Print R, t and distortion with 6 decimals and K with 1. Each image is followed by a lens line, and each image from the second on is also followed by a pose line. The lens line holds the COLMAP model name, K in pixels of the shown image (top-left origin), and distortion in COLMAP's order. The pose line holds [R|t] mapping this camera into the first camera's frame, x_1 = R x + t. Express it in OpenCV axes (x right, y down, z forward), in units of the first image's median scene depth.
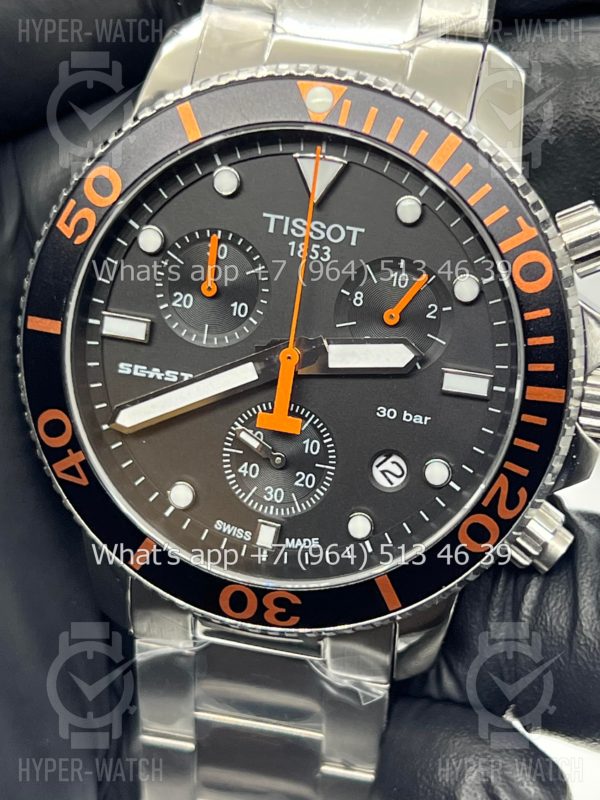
lens RADIAL K [[1961.1, 0, 277.0], [0, 1961.1, 398.5], [0, 0, 1]] dist [0.153940, 0.000000]
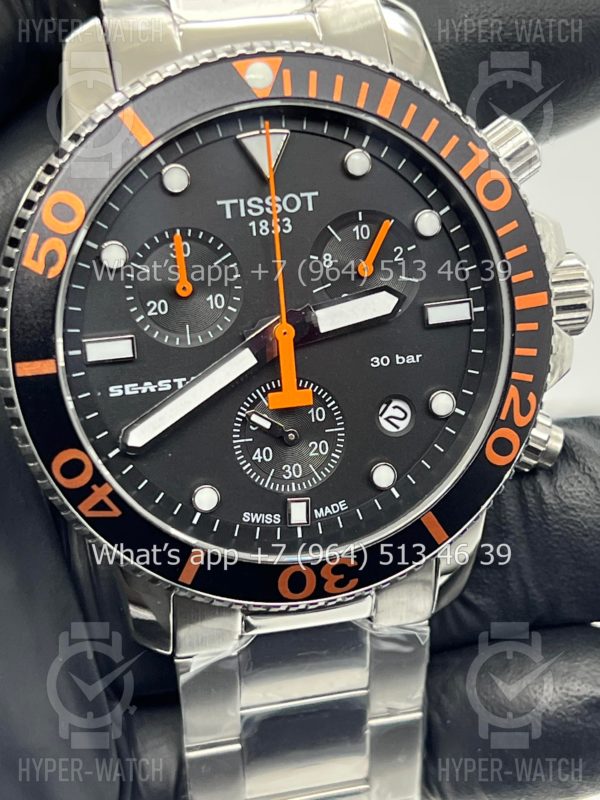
lens RADIAL K [[1961.1, 0, 304.3], [0, 1961.1, 399.4], [0, 0, 1]] dist [0.153940, 0.000000]
pose [[0.900164, -0.269382, 0.342256, -0.335603], [0.271344, 0.961516, 0.043129, -0.028588], [-0.340702, 0.054046, 0.938617, 0.052886]]
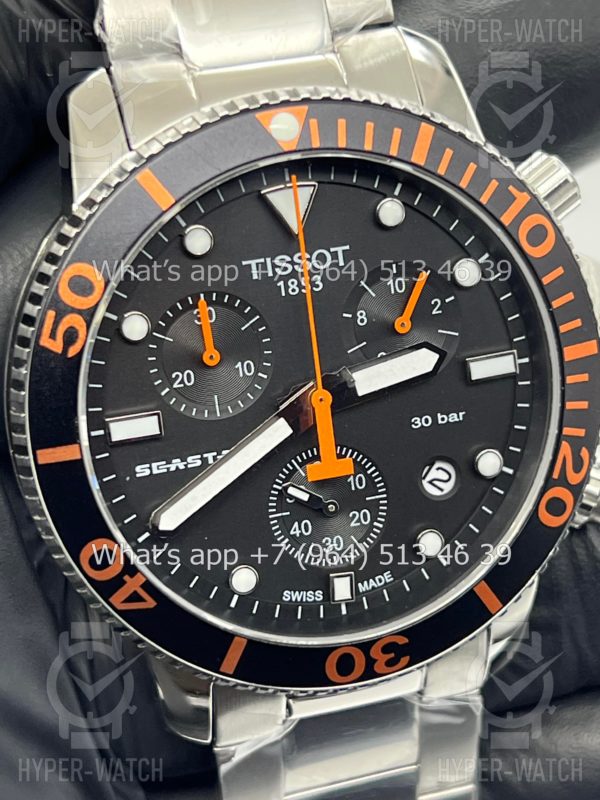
lens RADIAL K [[1961.1, 0, 303.4], [0, 1961.1, 397.9], [0, 0, 1]] dist [0.153940, 0.000000]
pose [[0.873064, -0.320892, 0.367135, -0.341907], [0.312788, 0.946174, 0.083174, -0.101418], [-0.374063, 0.042220, 0.926442, 0.133979]]
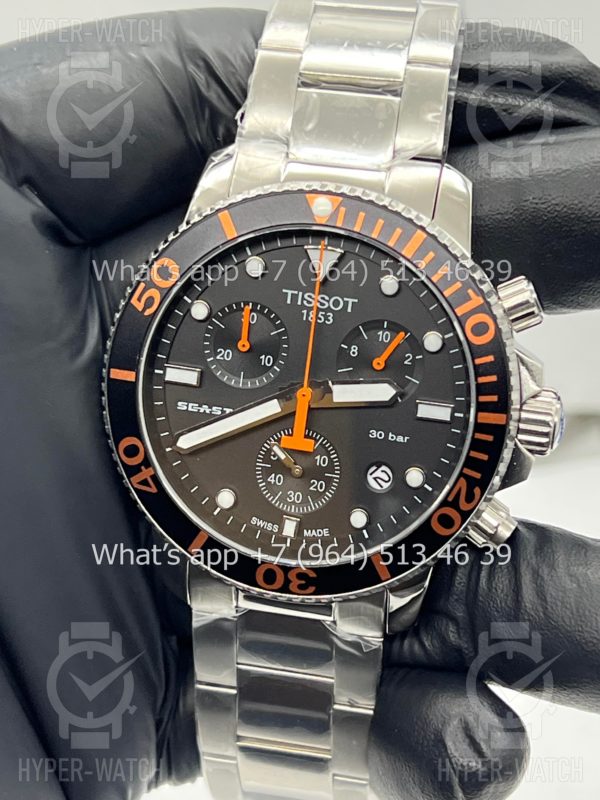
lens RADIAL K [[1961.1, 0, 275.0], [0, 1961.1, 384.2], [0, 0, 1]] dist [0.153940, 0.000000]
pose [[0.999794, -0.020265, 0.001242, -0.015303], [0.020292, 0.999380, -0.028760, 0.010118], [-0.000658, 0.028779, 0.999586, -0.356028]]
